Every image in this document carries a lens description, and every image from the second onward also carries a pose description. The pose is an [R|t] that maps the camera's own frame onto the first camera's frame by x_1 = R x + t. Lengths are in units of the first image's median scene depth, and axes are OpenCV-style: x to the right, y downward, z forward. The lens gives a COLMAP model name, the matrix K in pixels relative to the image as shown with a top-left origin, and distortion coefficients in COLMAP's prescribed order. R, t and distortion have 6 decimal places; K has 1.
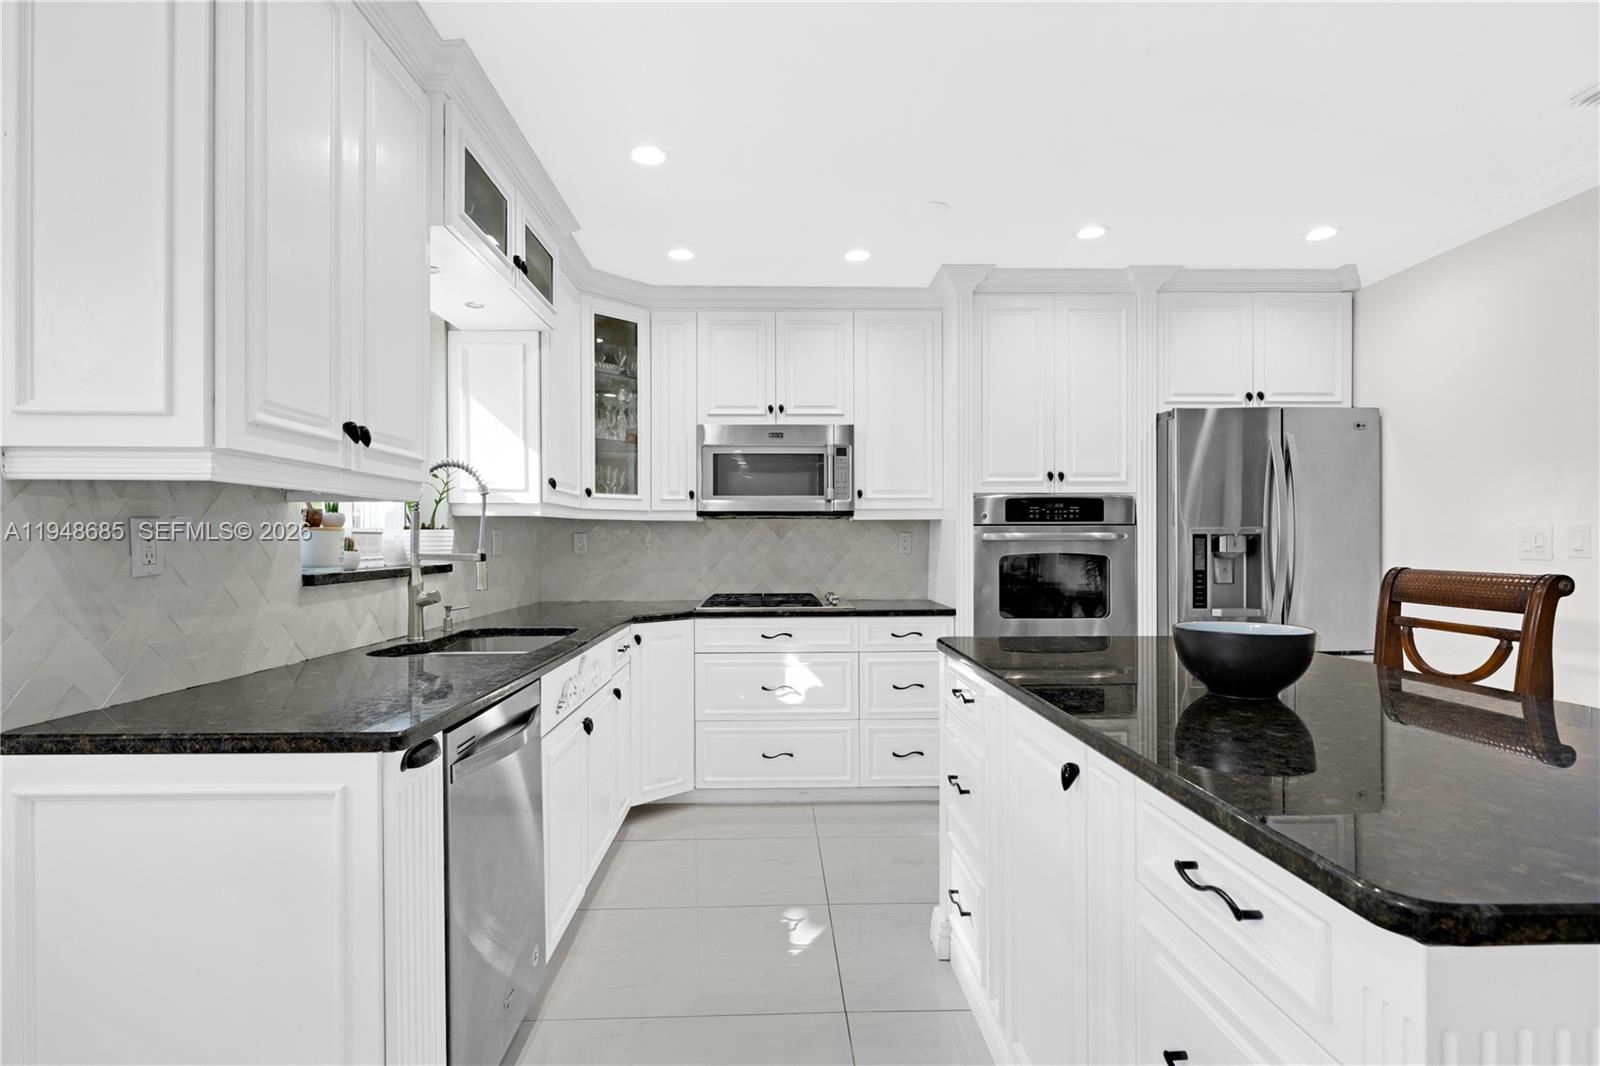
lens RADIAL K [[792.6, 0, 767.4], [0, 792.6, 546.8], [0, 0, 1]] dist [0.000792, -0.000196]
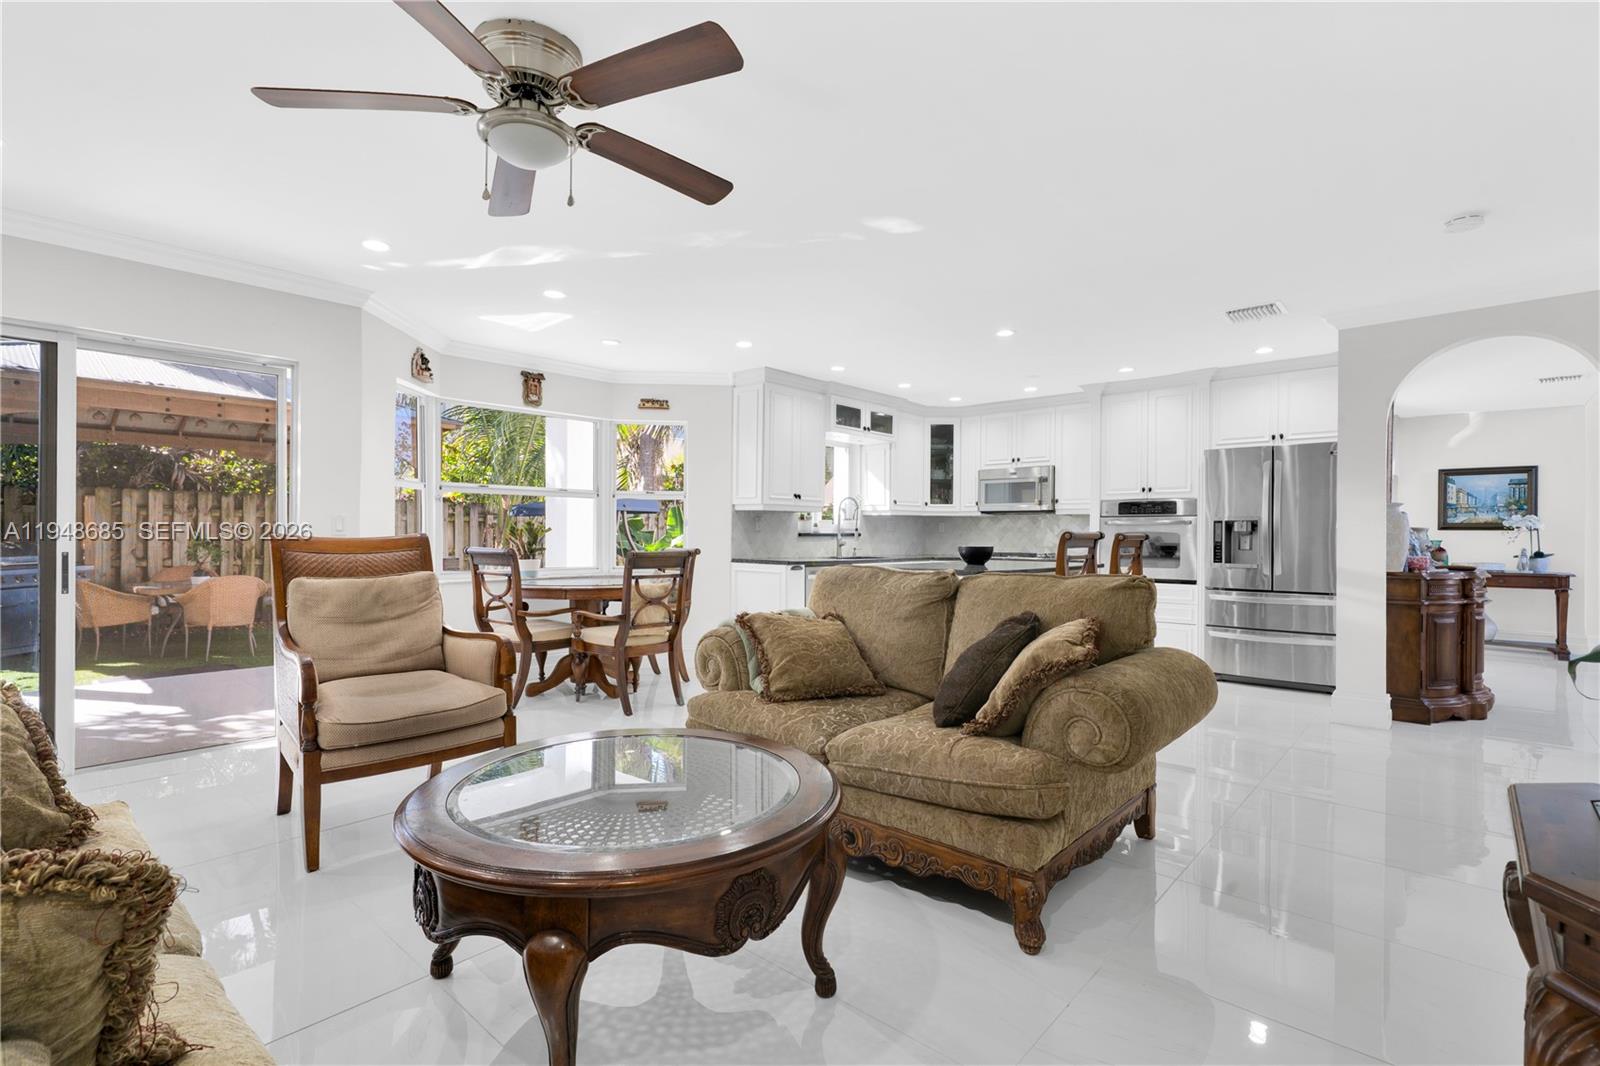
lens RADIAL K [[723.0, 0, 759.6], [0, 723.0, 533.3], [0, 0, 1]] dist [0.001168, 0.000209]
pose [[0.709326, 0.006632, -0.704849, 0.905531], [-0.011740, 0.999928, -0.002406, 0.026247], [0.704782, 0.009981, 0.709353, -0.814743]]
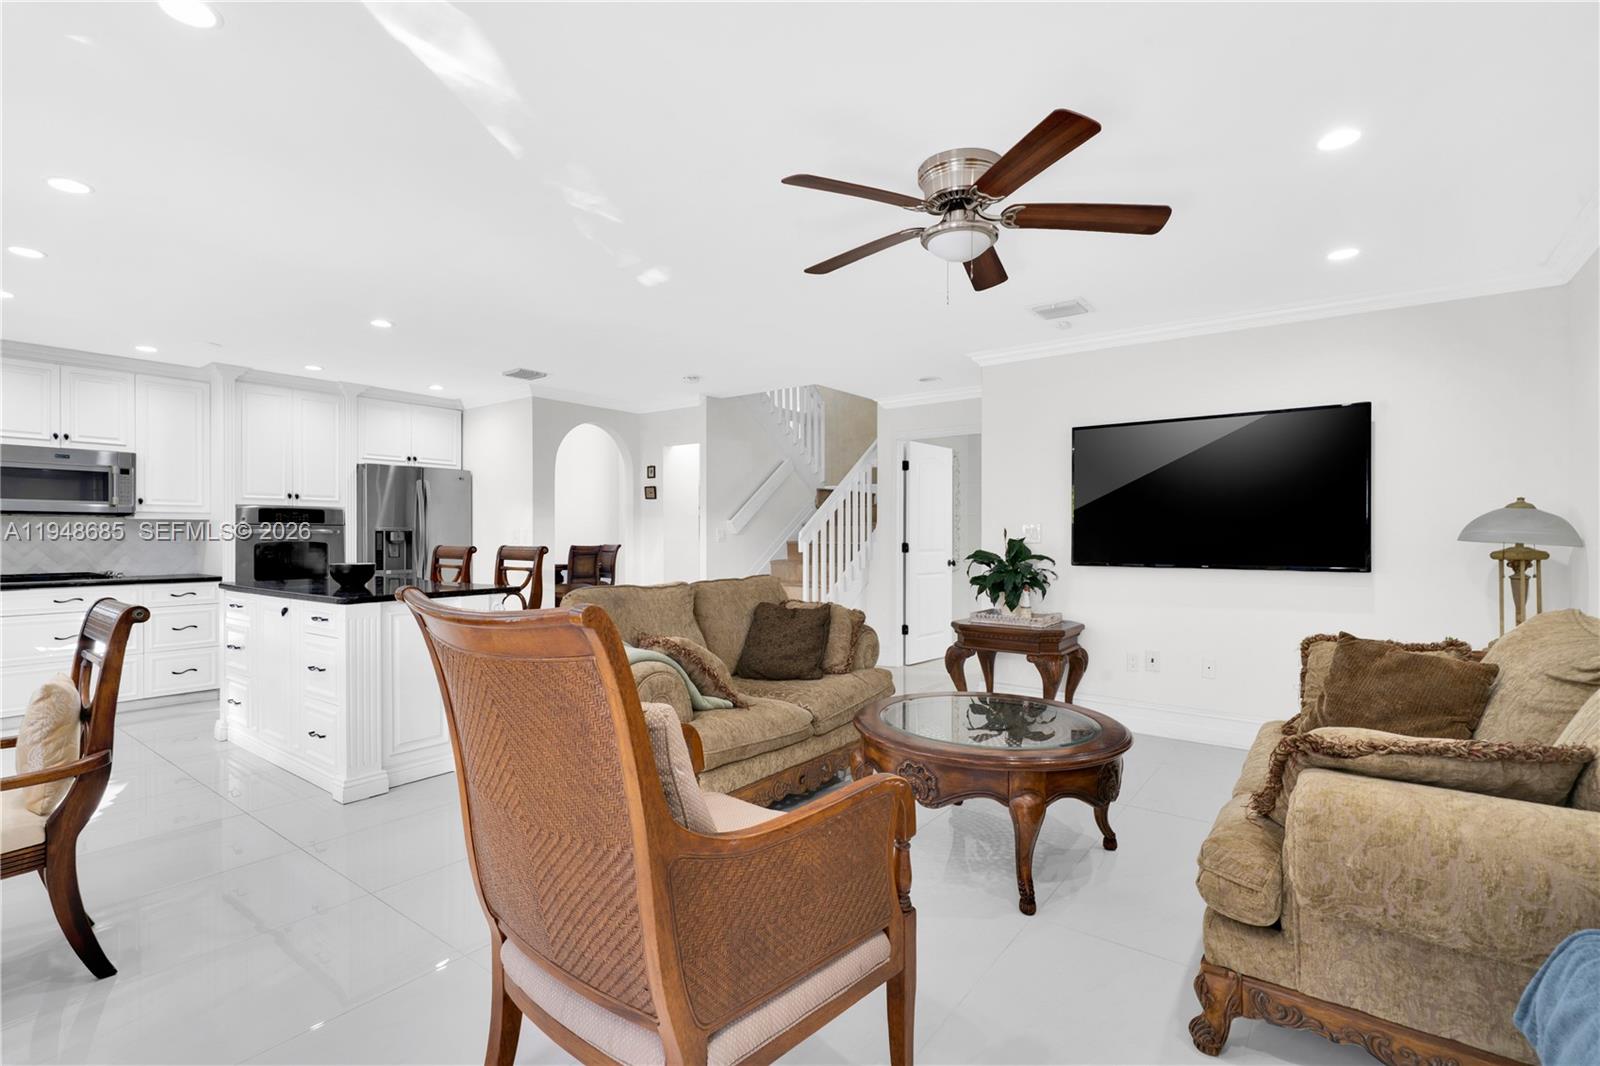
lens RADIAL K [[770.5, 0, 804.3], [0, 770.5, 537.1], [0, 0, 1]] dist [0.001225, -0.000101]
pose [[0.613820, 0.001320, 0.789445, -0.268859], [0.001310, 0.999996, -0.002691, 0.004747], [-0.789445, 0.002686, 0.613816, -0.879581]]
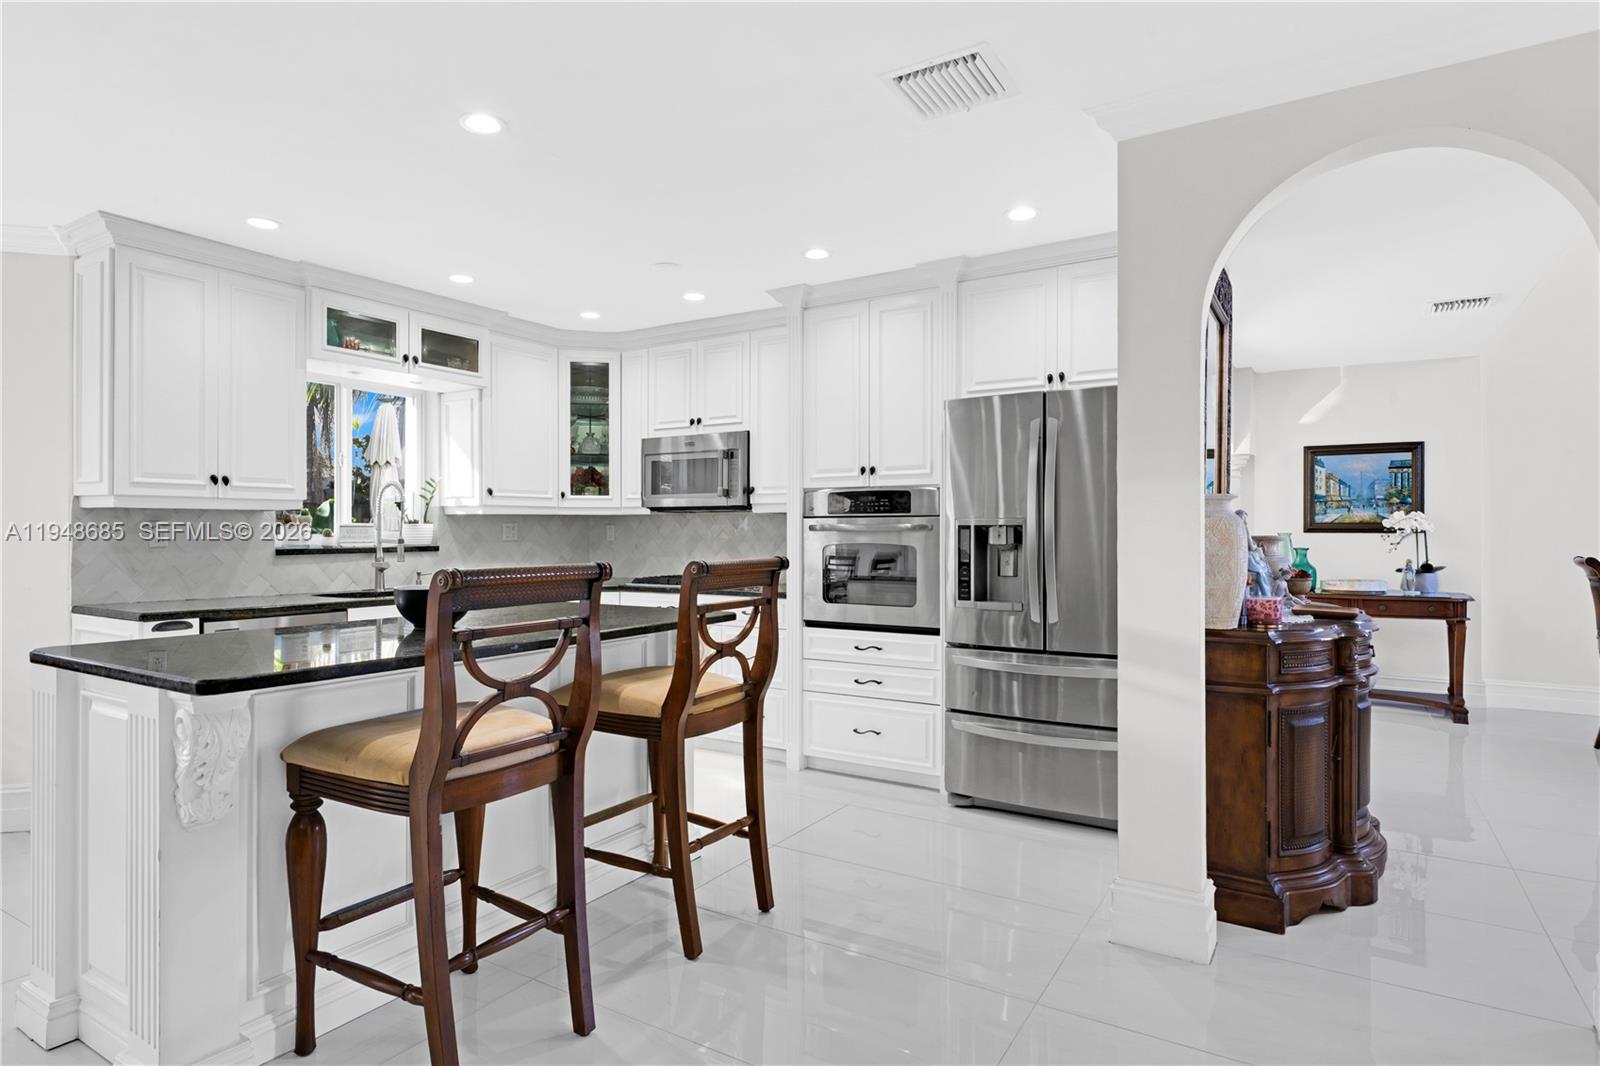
lens RADIAL K [[871.1, 0, 764.6], [0, 871.1, 530.8], [0, 0, 1]] dist [0.000420, 0.000394]
pose [[0.831781, 0.001710, -0.555101, 0.893559], [-0.004070, 0.999987, -0.003020, -0.004543], [0.555088, 0.004771, 0.831778, -0.046236]]
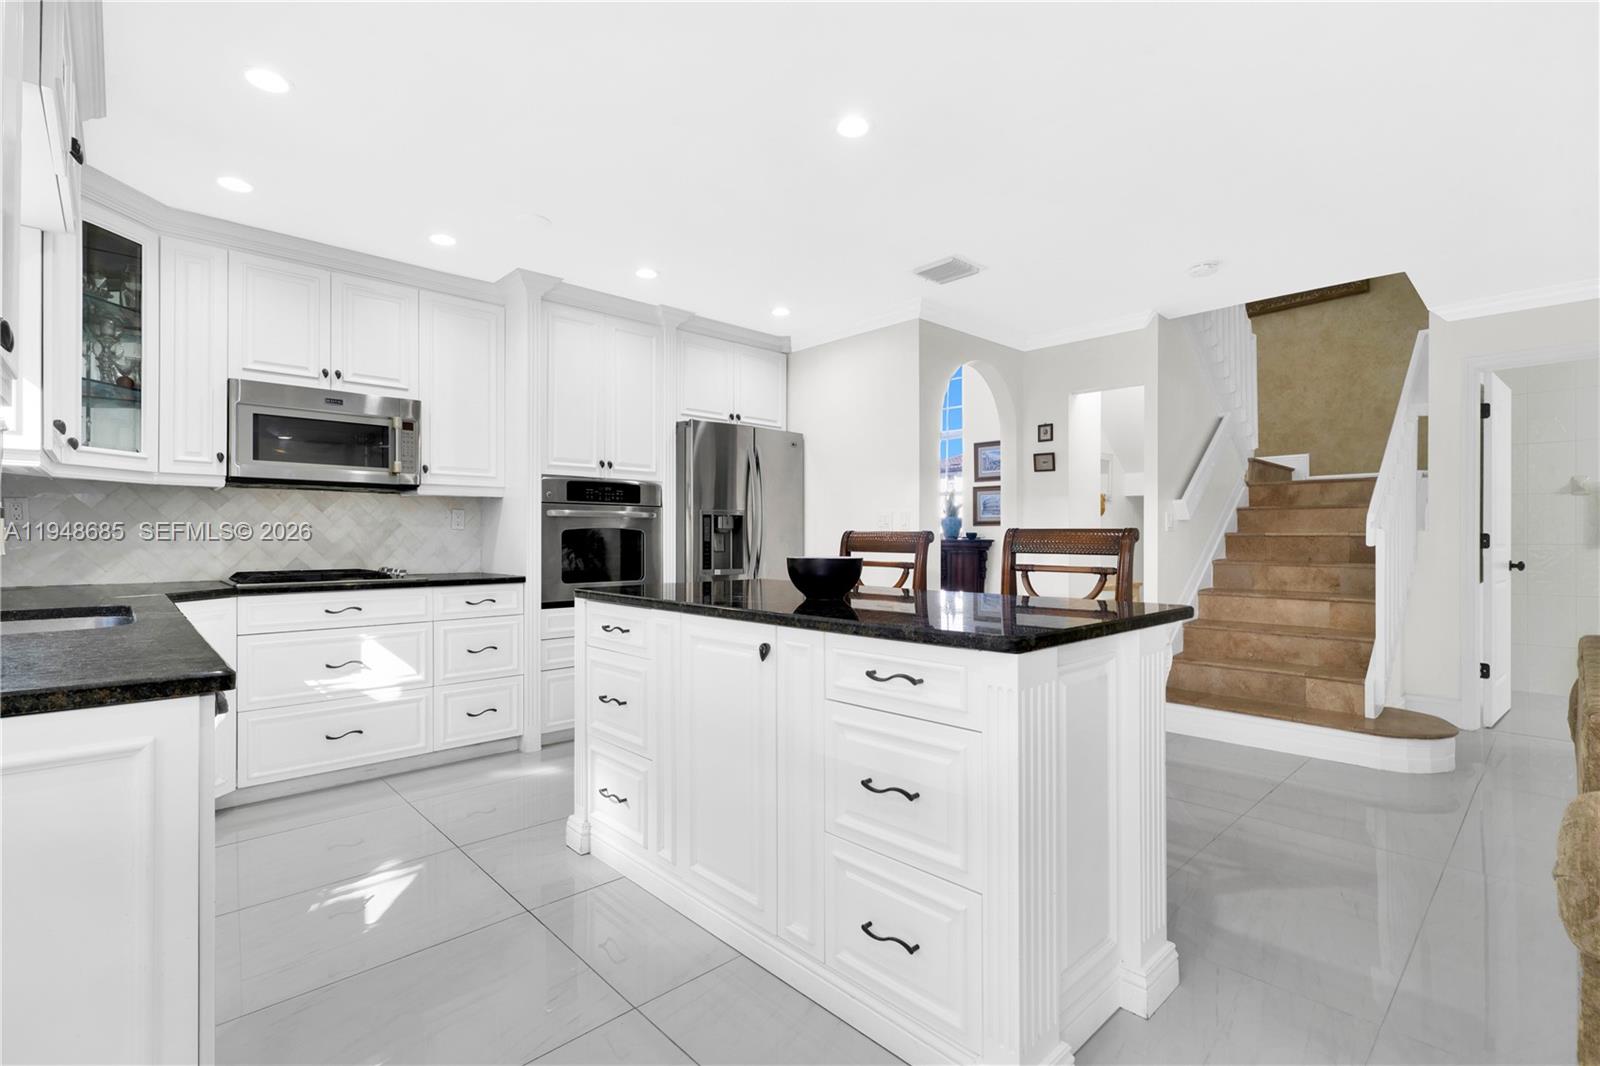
lens RADIAL K [[749.8, 0, 782.9], [0, 749.8, 539.6], [0, 0, 1]] dist [0.000252, 0.000067]
pose [[0.741662, 0.002993, 0.670767, -0.203655], [-0.000999, 0.999994, -0.003357, 0.029265], [-0.670773, 0.001819, 0.741660, -0.031691]]
